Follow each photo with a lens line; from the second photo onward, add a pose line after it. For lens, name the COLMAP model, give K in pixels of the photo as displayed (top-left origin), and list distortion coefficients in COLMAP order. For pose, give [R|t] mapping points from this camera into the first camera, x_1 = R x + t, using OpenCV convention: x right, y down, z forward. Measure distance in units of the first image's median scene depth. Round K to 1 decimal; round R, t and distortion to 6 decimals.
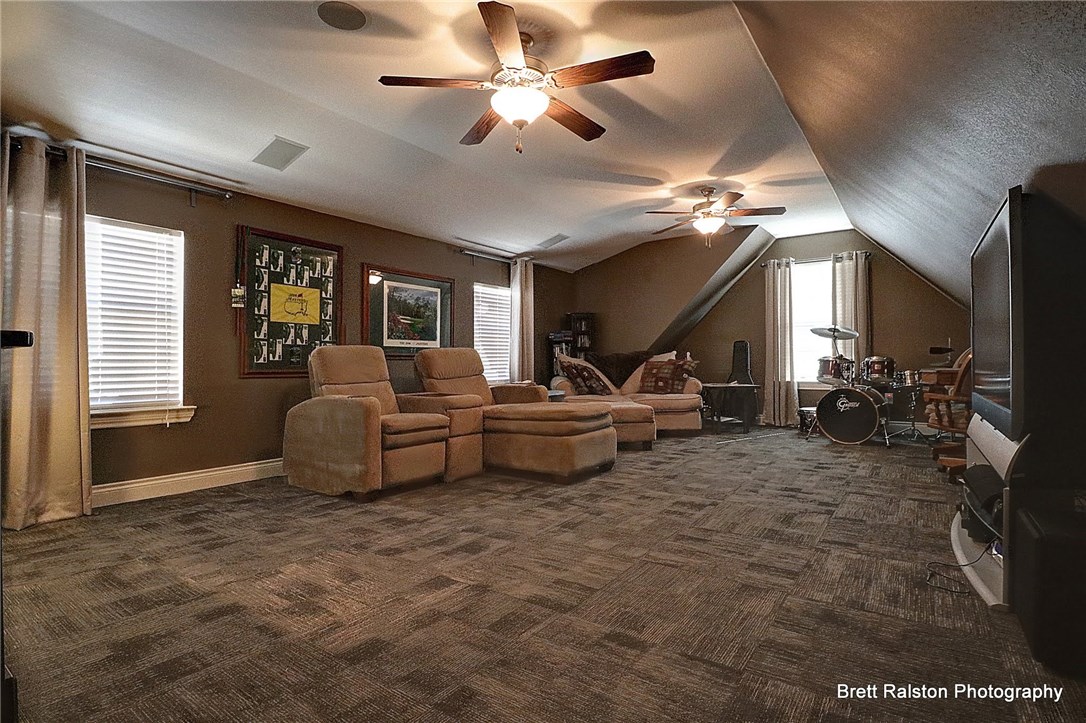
lens RADIAL K [[506.4, 0, 541.2], [0, 506.4, 353.9], [0, 0, 1]] dist [0.002635, 0.000222]
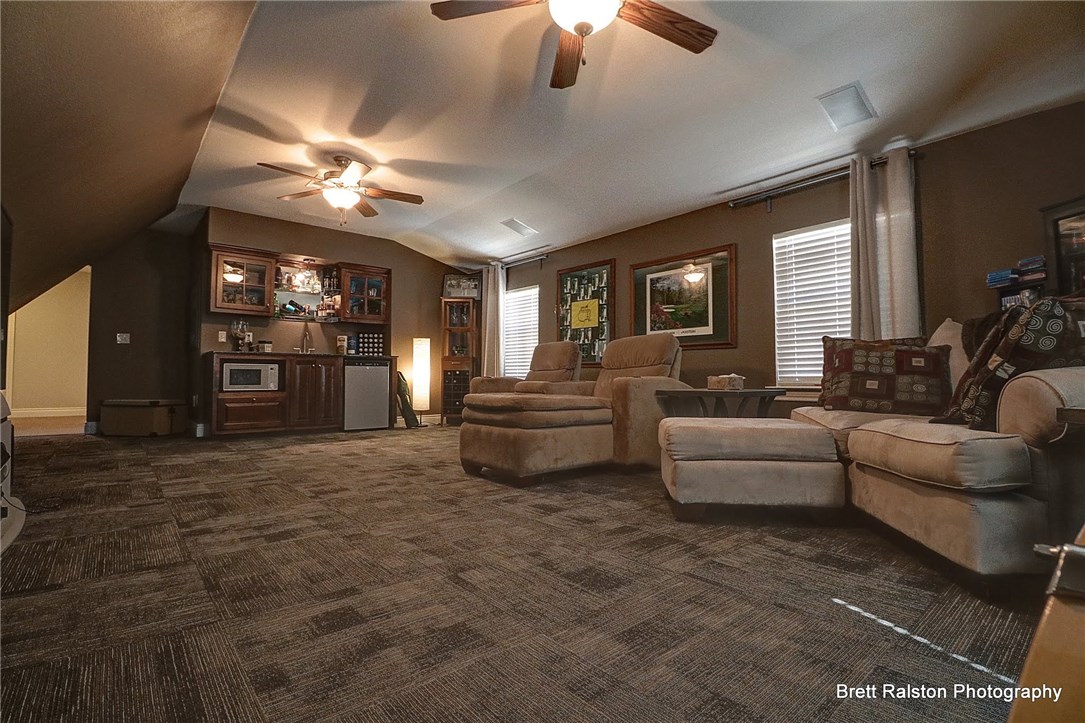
lens RADIAL K [[506.0, 0, 540.5], [0, 506.0, 366.7], [0, 0, 1]] dist [0.002635, 0.000222]
pose [[-0.200280, -0.026613, -0.979377, 0.837951], [0.008264, 0.999550, -0.028851, 0.079717], [0.979704, -0.013872, -0.199969, 1.113444]]
